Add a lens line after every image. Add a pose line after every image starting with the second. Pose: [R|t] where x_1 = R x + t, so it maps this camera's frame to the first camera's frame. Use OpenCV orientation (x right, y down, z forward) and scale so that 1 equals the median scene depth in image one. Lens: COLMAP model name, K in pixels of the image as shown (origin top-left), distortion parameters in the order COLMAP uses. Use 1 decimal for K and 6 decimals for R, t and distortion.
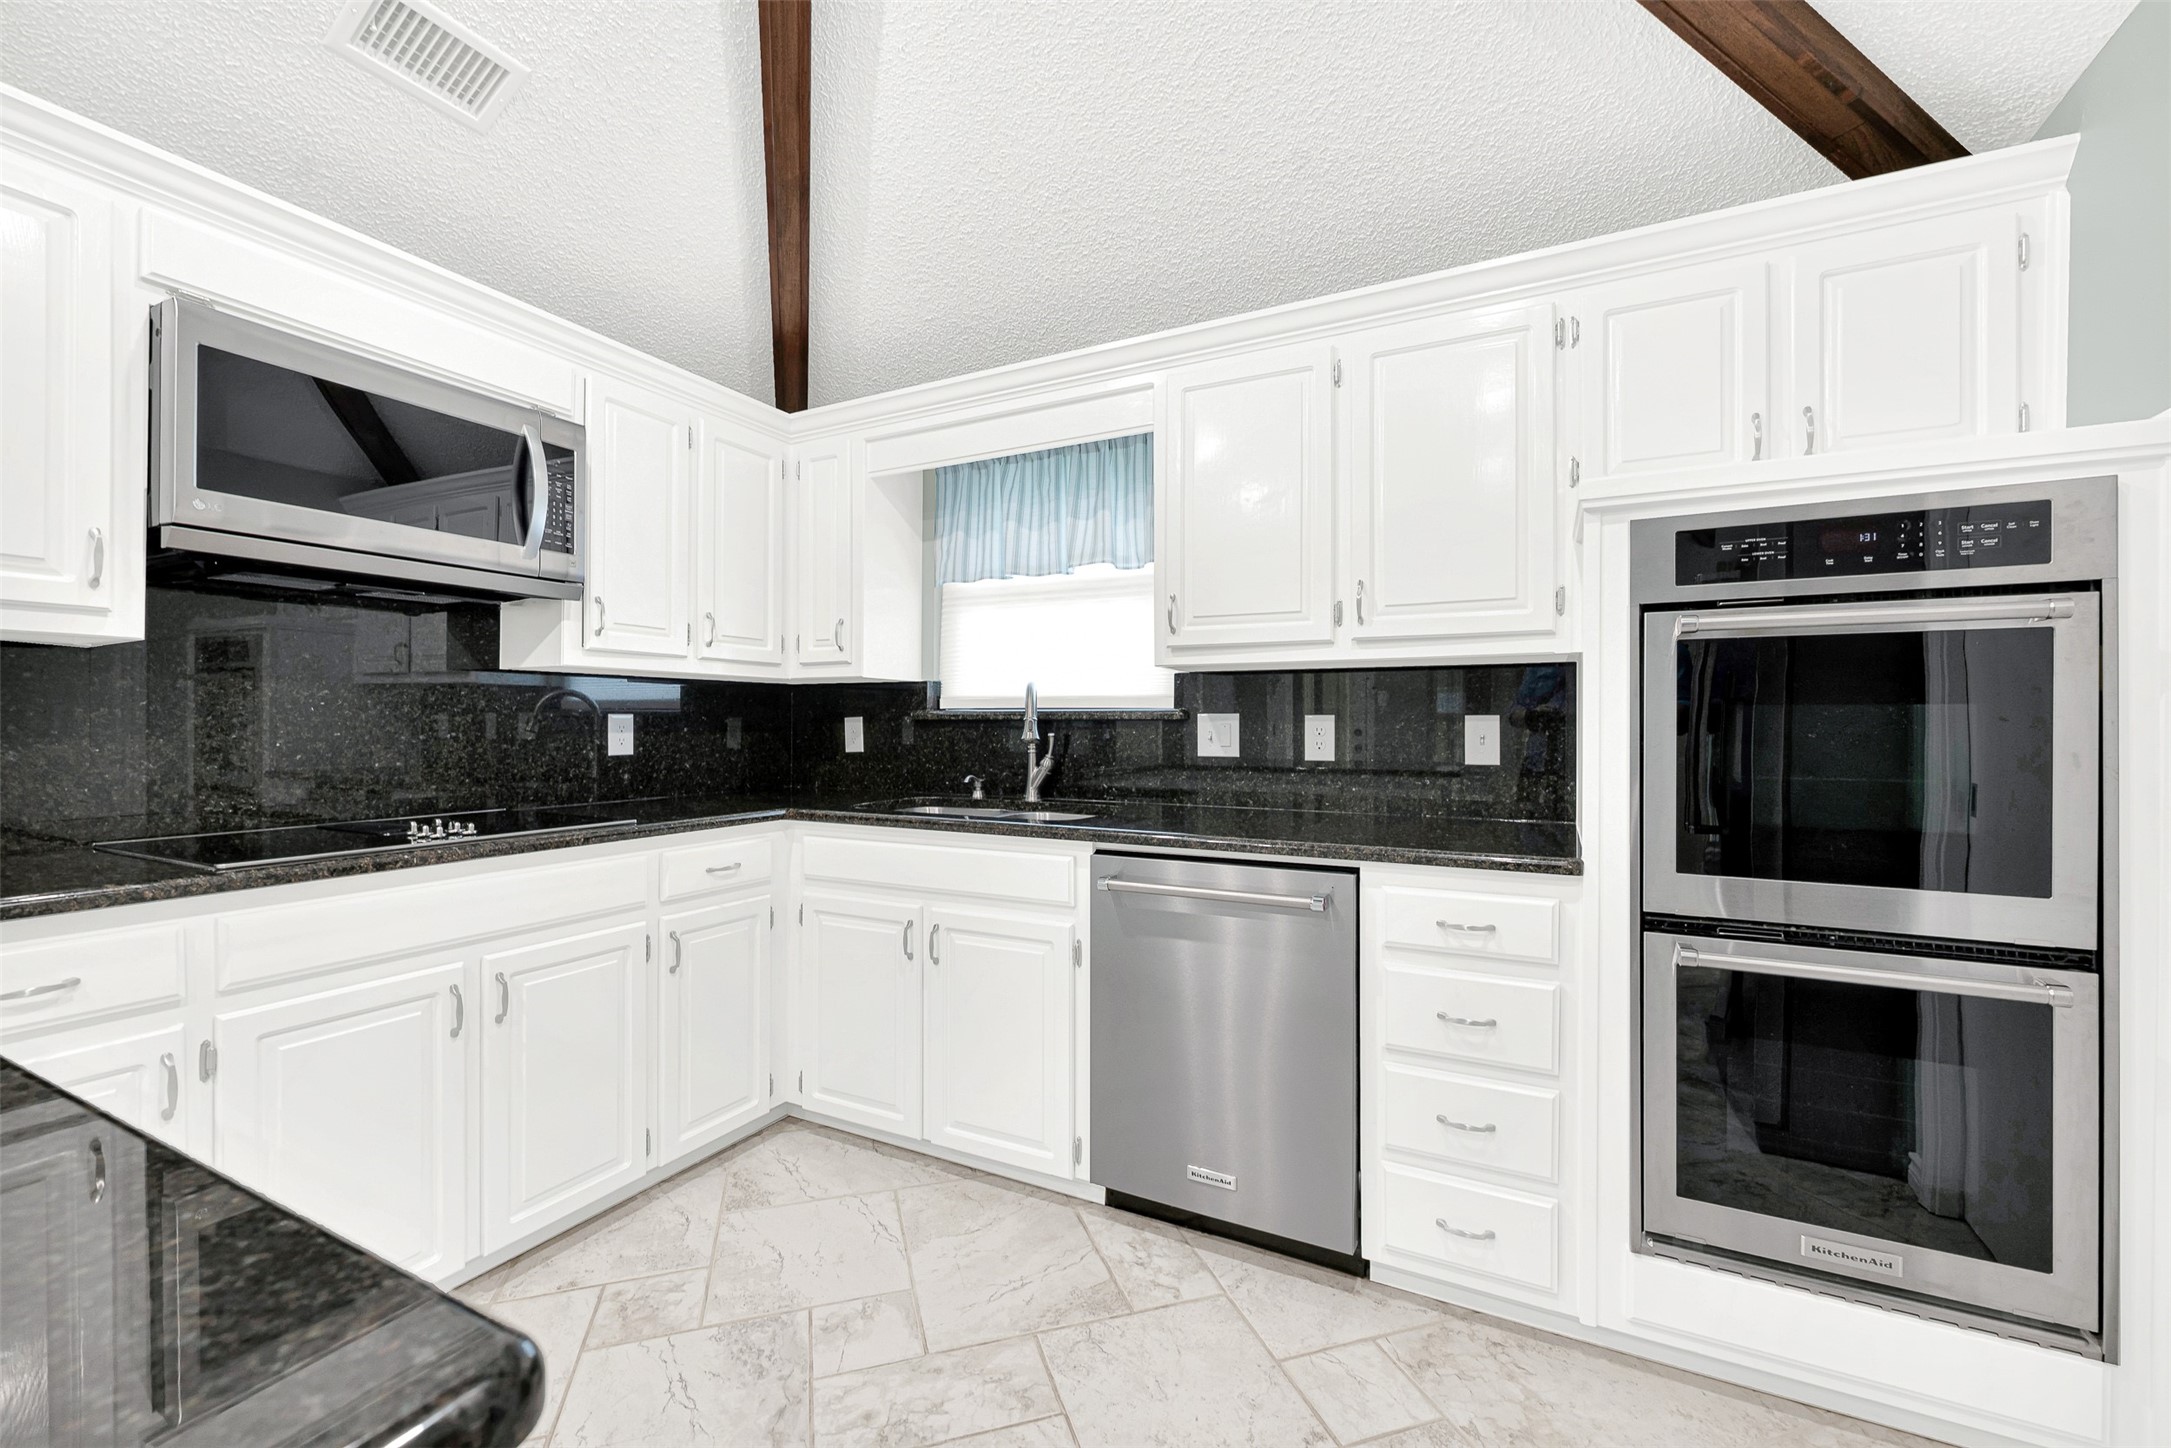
lens RADIAL K [[890.8, 0, 1082.1], [0, 890.8, 728.2], [0, 0, 1]] dist [0.000682, 0.000107]
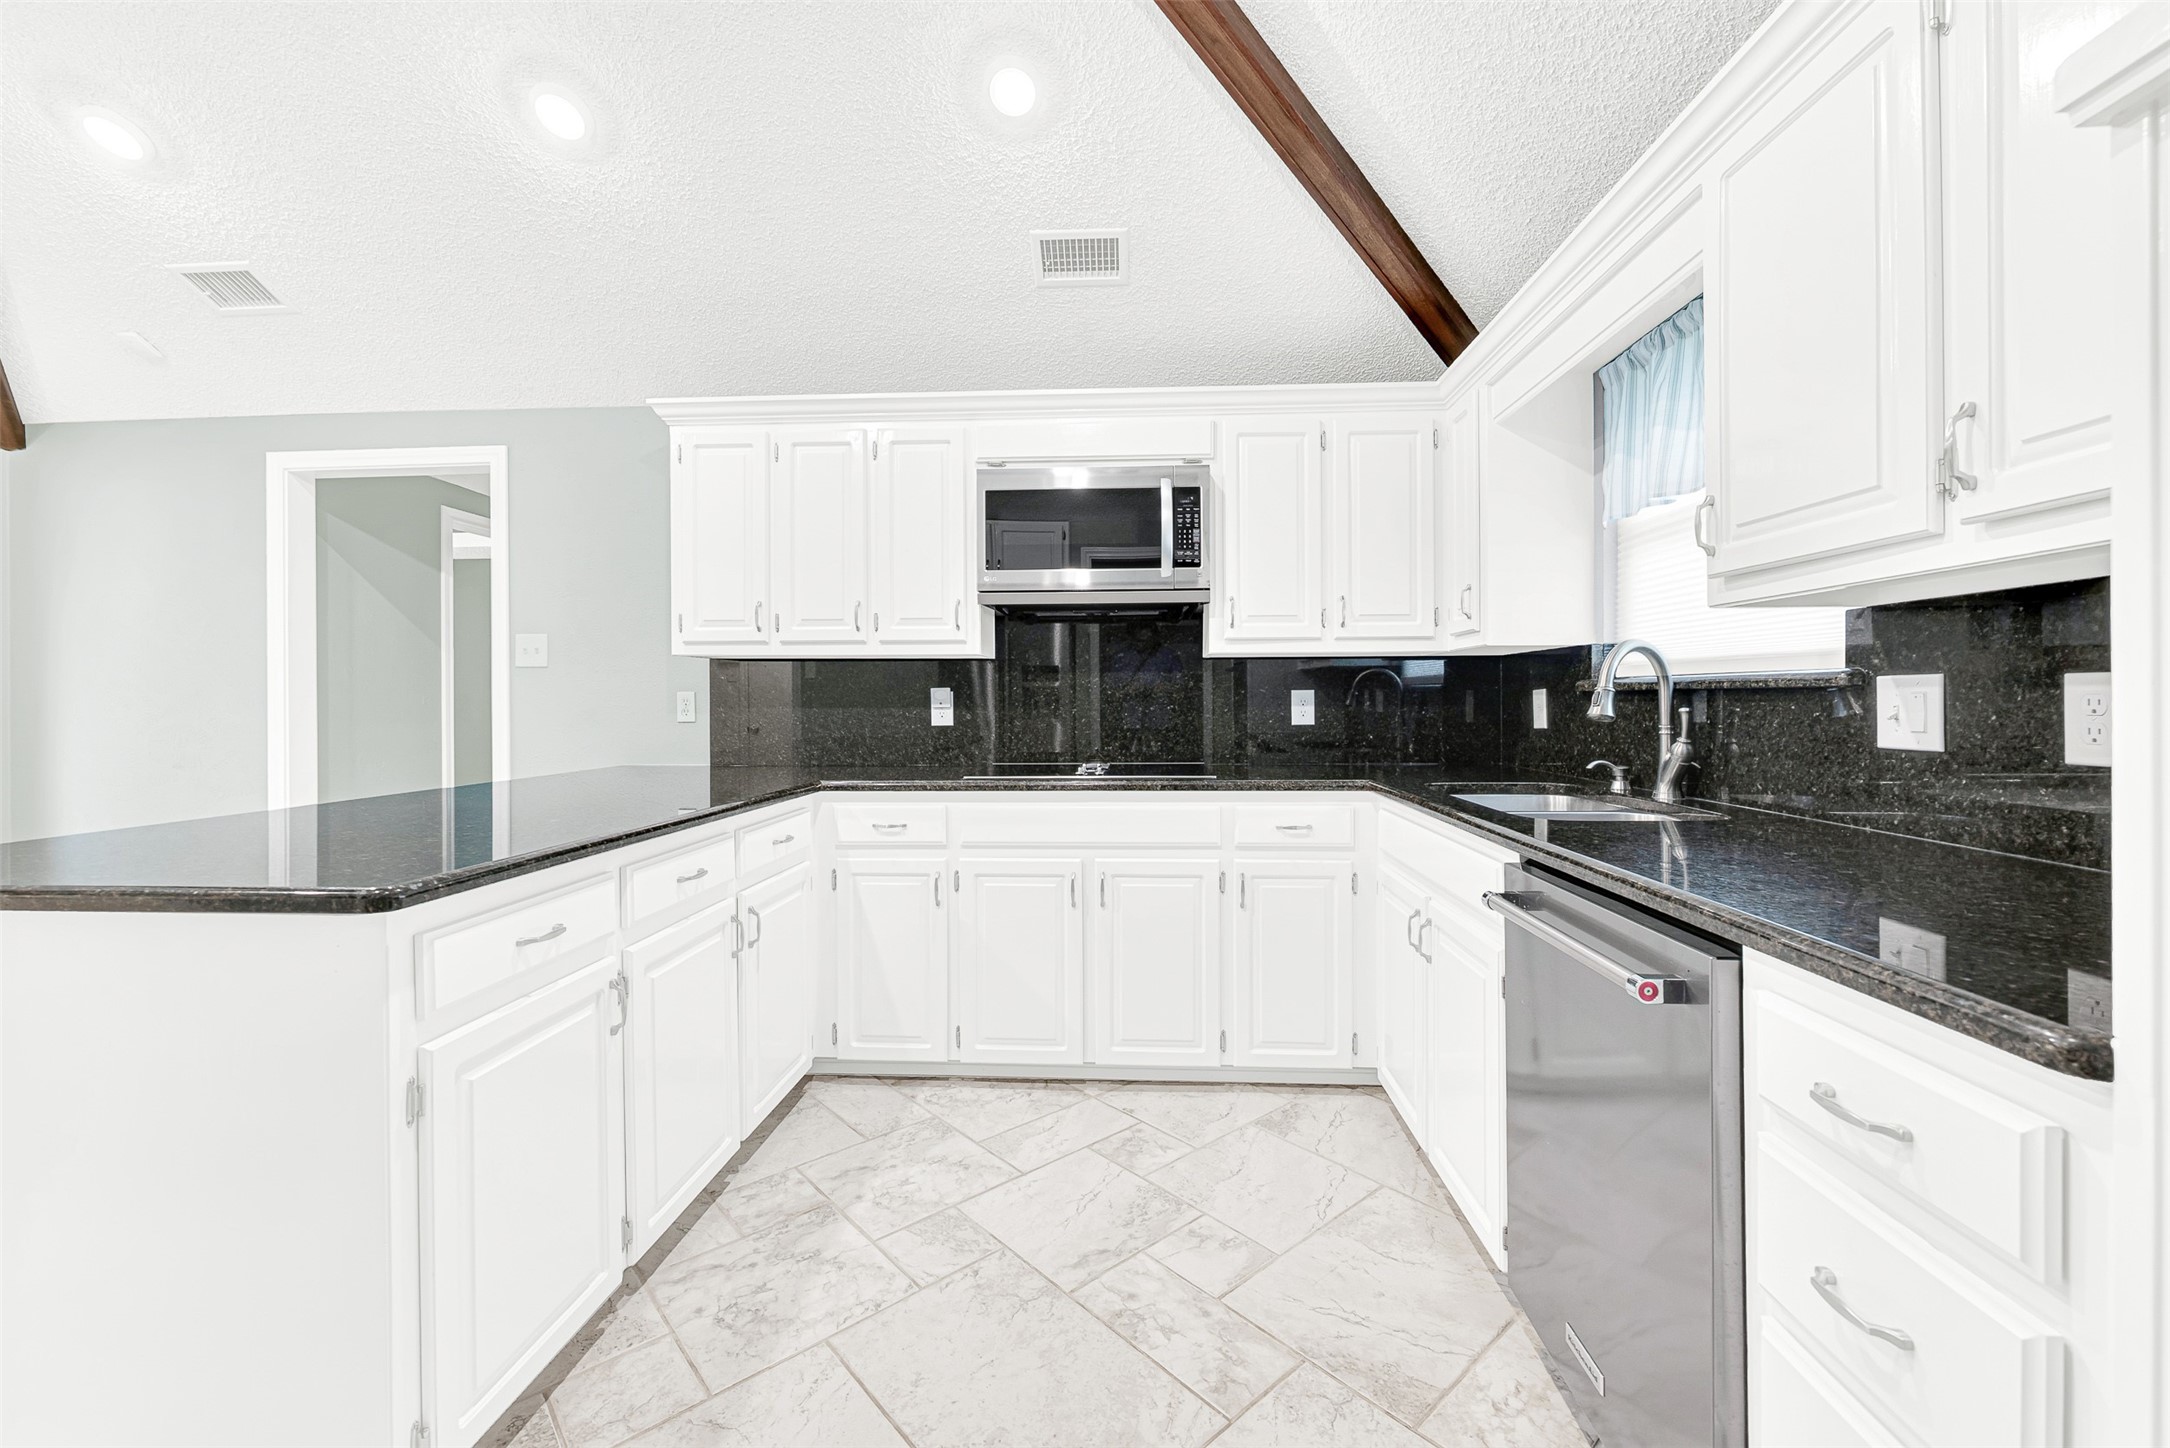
lens RADIAL K [[890.4, 0, 1077.4], [0, 890.4, 705.8], [0, 0, 1]] dist [0.000682, 0.000107]
pose [[0.395781, 0.001102, -0.918344, 0.546088], [0.001079, 0.999998, 0.001664, 0.002828], [0.918344, -0.001649, 0.395779, 0.330165]]
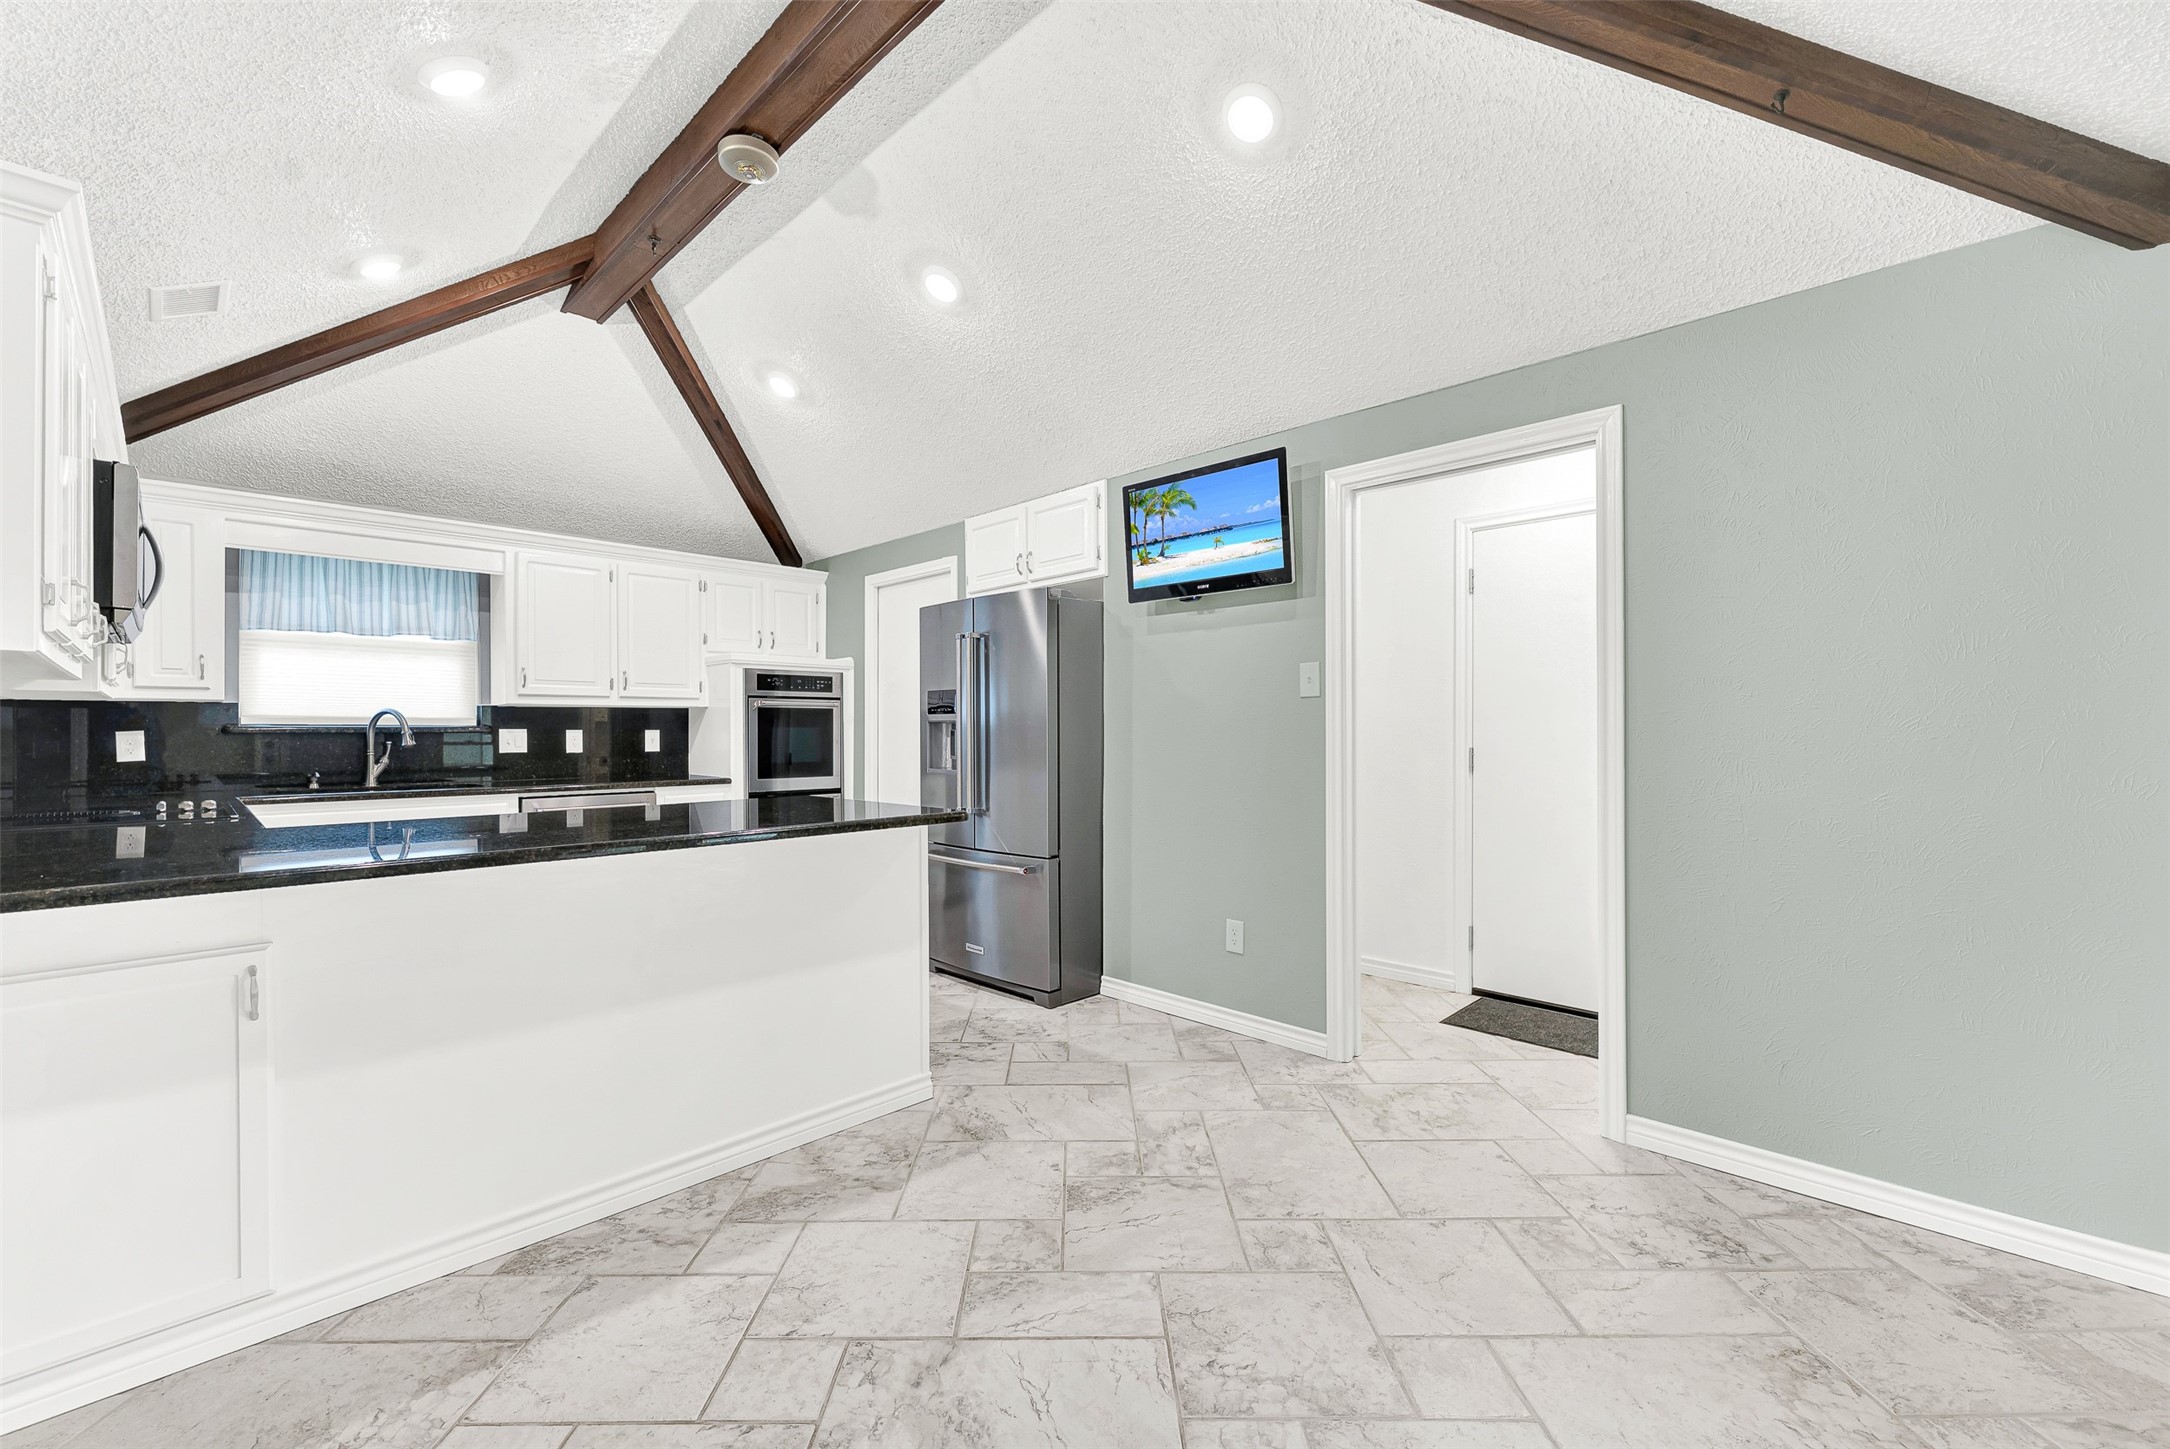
lens RADIAL K [[890.4, 0, 1080.3], [0, 890.4, 720.8], [0, 0, 1]] dist [0.000682, 0.000107]
pose [[0.291817, 0.006137, 0.956454, -1.453546], [0.005524, 0.999952, -0.008101, -0.013459], [-0.956458, 0.007648, 0.291769, -0.740136]]
